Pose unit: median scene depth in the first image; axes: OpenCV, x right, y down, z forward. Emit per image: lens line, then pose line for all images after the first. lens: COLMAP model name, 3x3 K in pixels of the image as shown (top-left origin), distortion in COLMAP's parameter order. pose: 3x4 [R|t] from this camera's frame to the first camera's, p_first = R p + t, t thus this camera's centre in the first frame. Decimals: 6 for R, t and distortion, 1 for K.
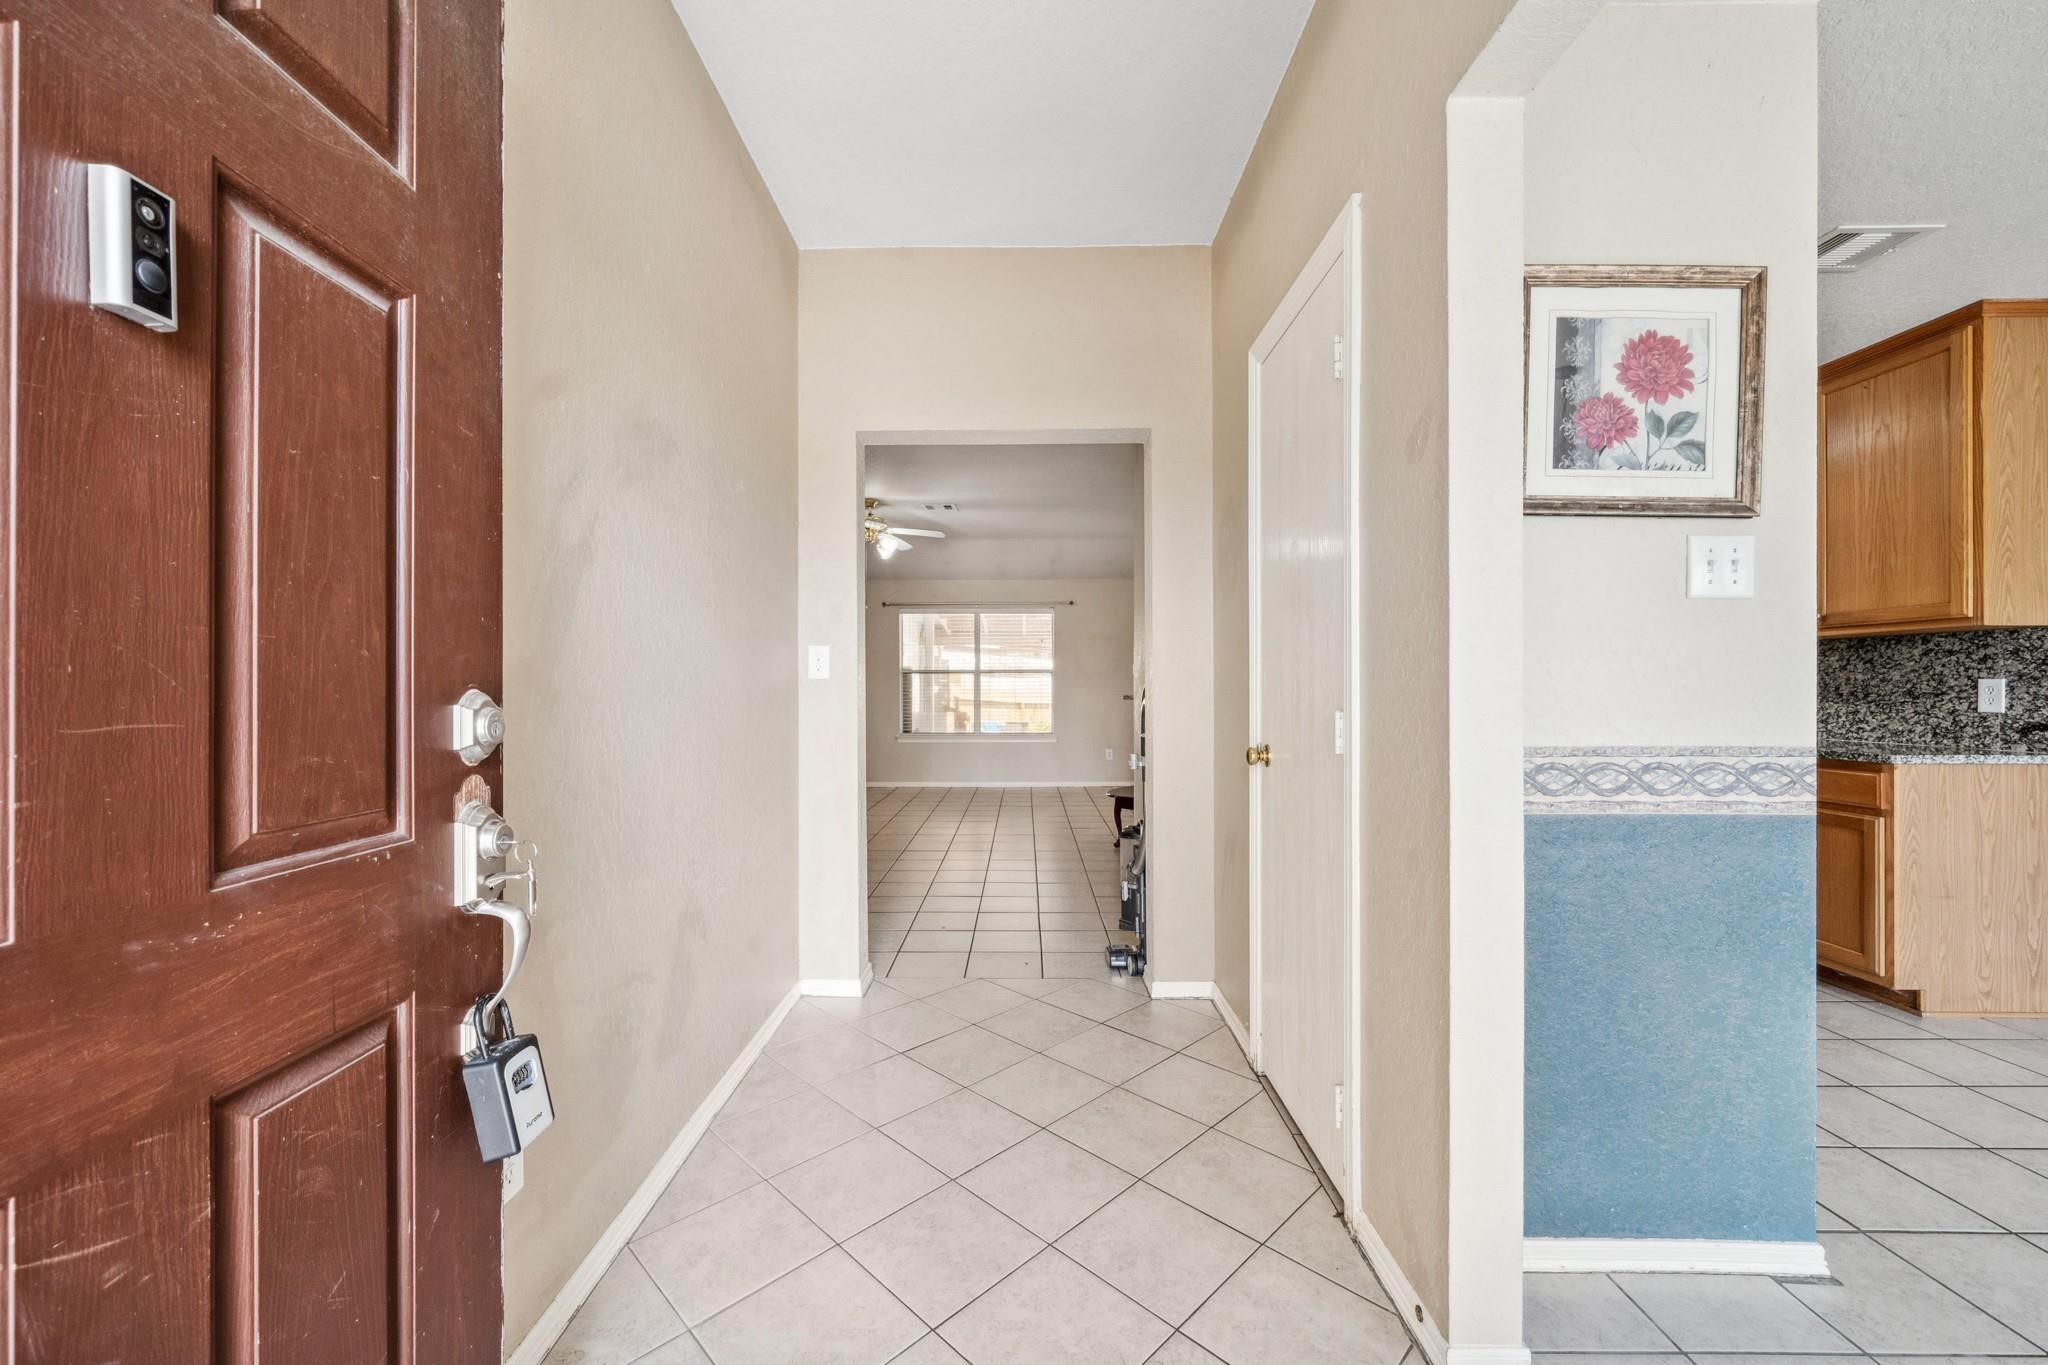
lens RADIAL K [[795.8, 0, 1020.7], [0, 795.8, 688.5], [0, 0, 1]] dist [-0.005934, 0.001784]
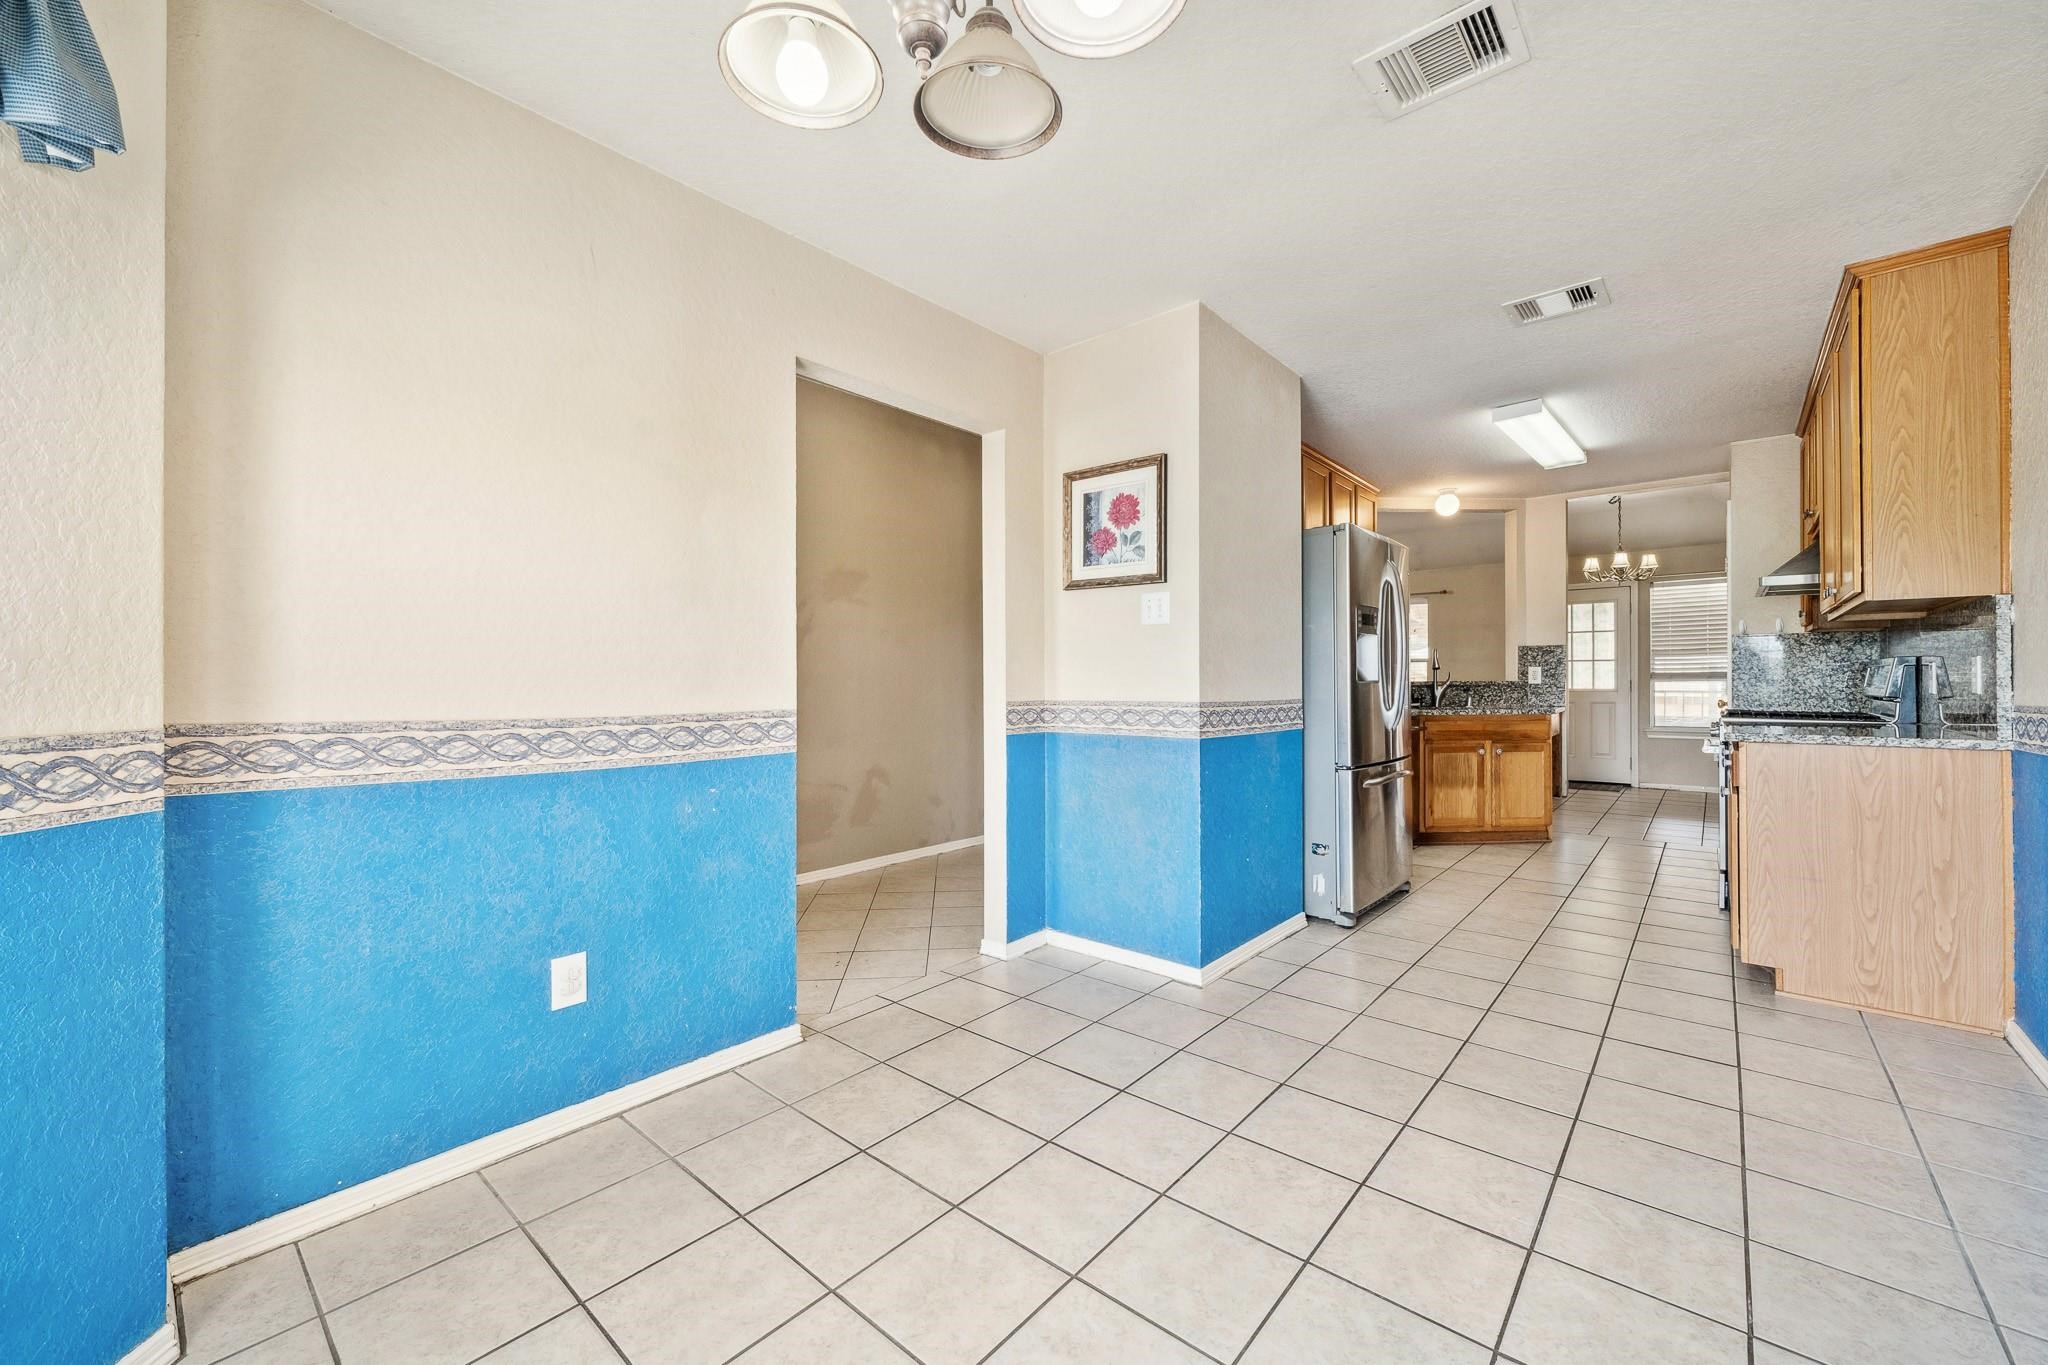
lens RADIAL K [[806.3, 0, 1019.9], [0, 806.3, 679.8], [0, 0, 1]] dist [-0.002582, -0.000057]
pose [[0.759423, -0.004702, -0.650581, 1.907128], [0.003845, 0.999989, -0.002739, 0.024638], [0.650586, -0.000421, 0.759432, -0.707245]]
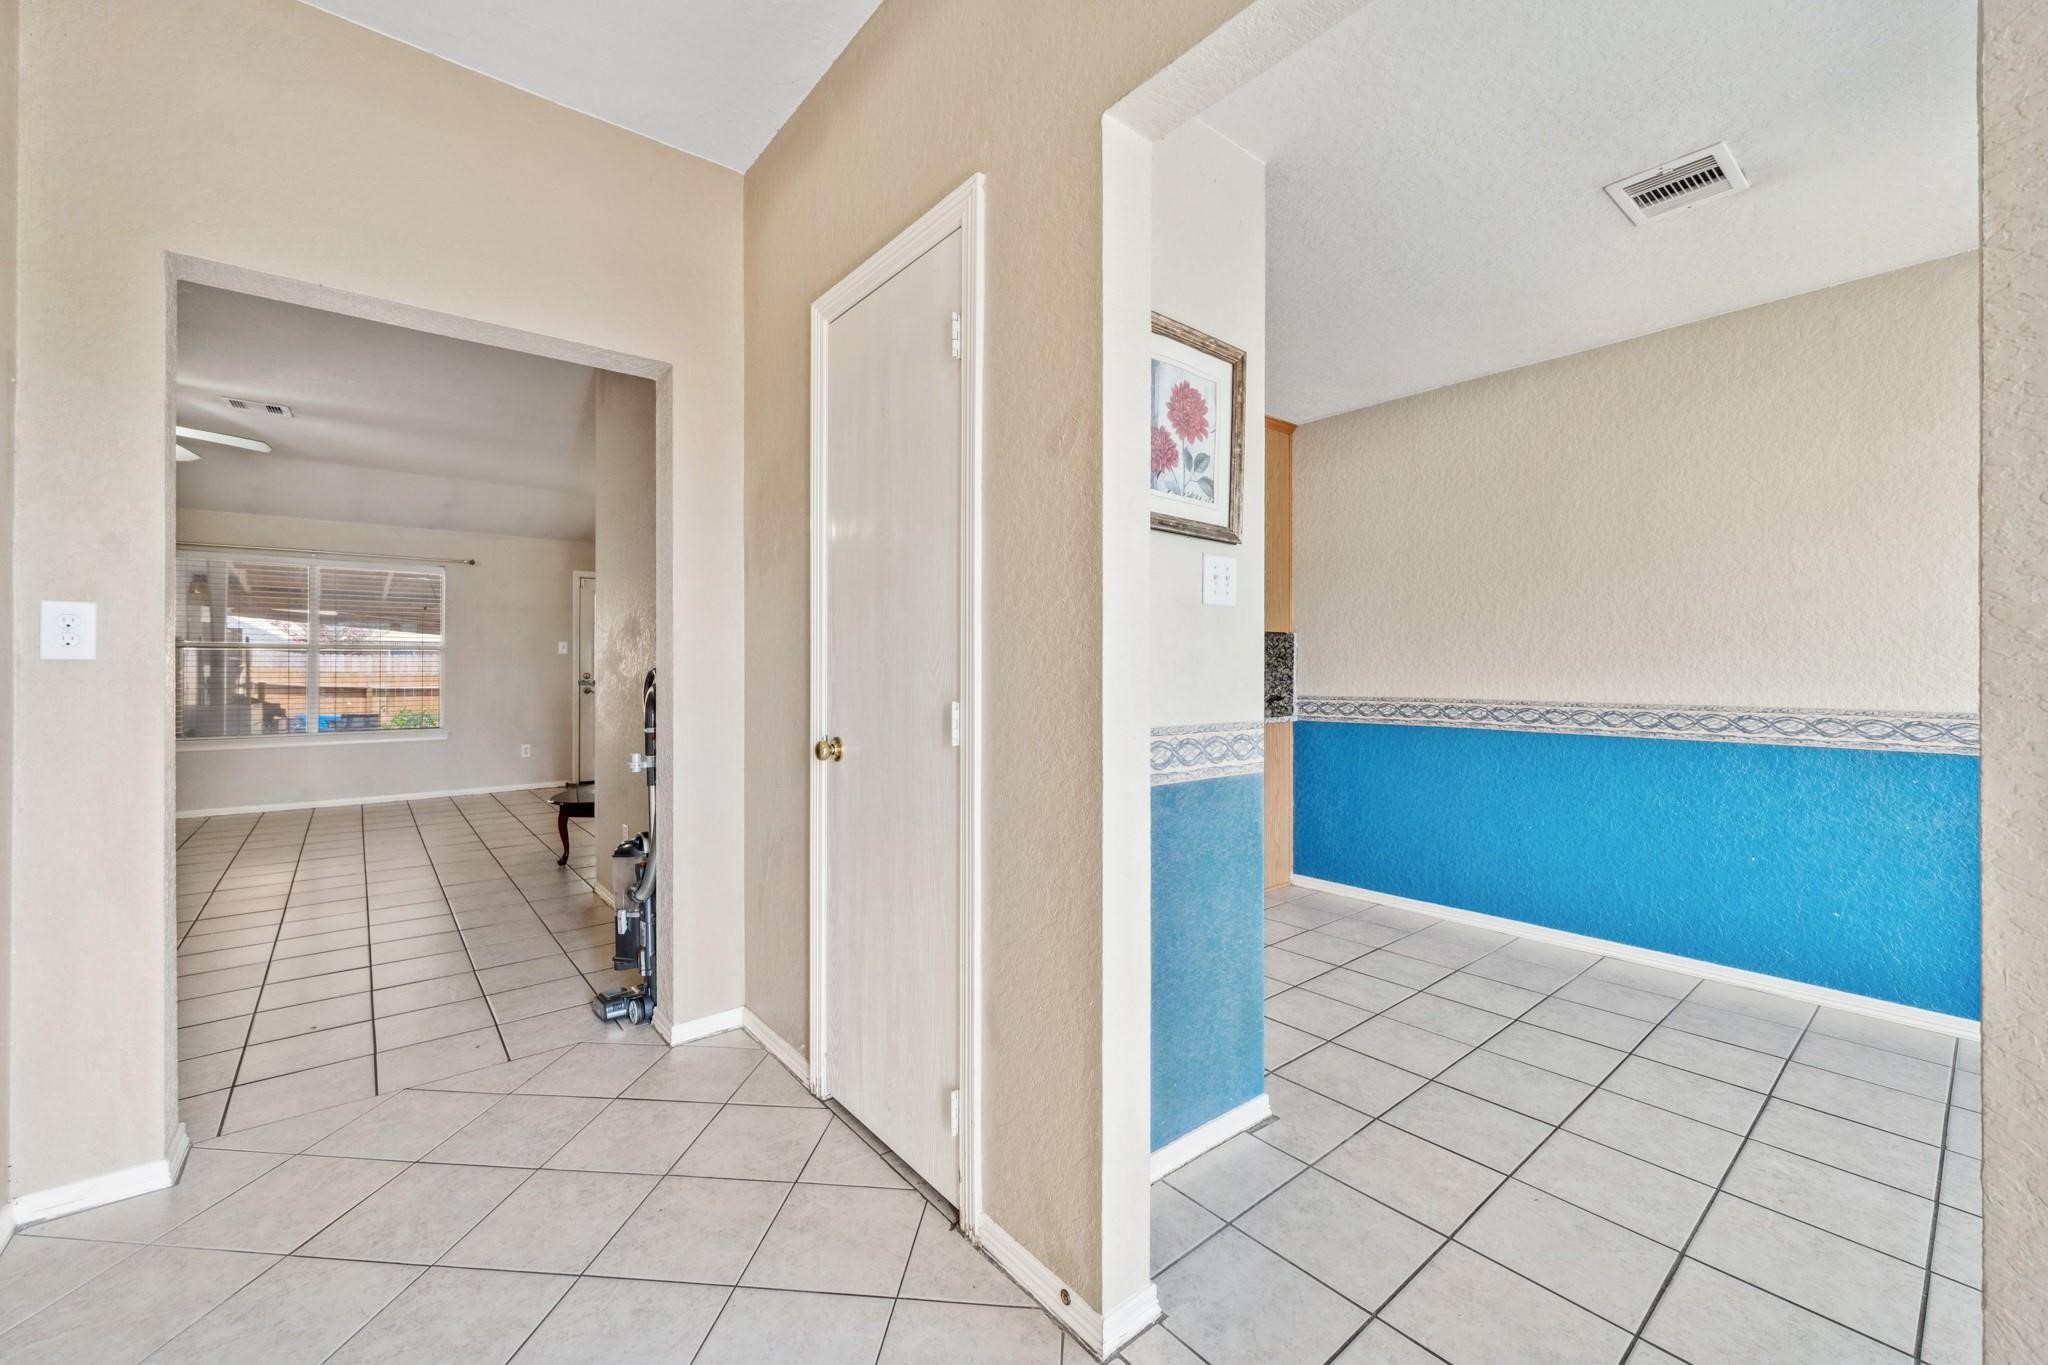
lens RADIAL K [[806.3, 0, 1016.4], [0, 806.3, 664.1], [0, 0, 1]] dist [-0.002582, -0.000057]
pose [[0.769637, 0.005574, 0.638457, -0.183799], [-0.001934, 0.999978, -0.006399, -0.012020], [-0.638479, 0.003690, 0.769631, 0.219770]]
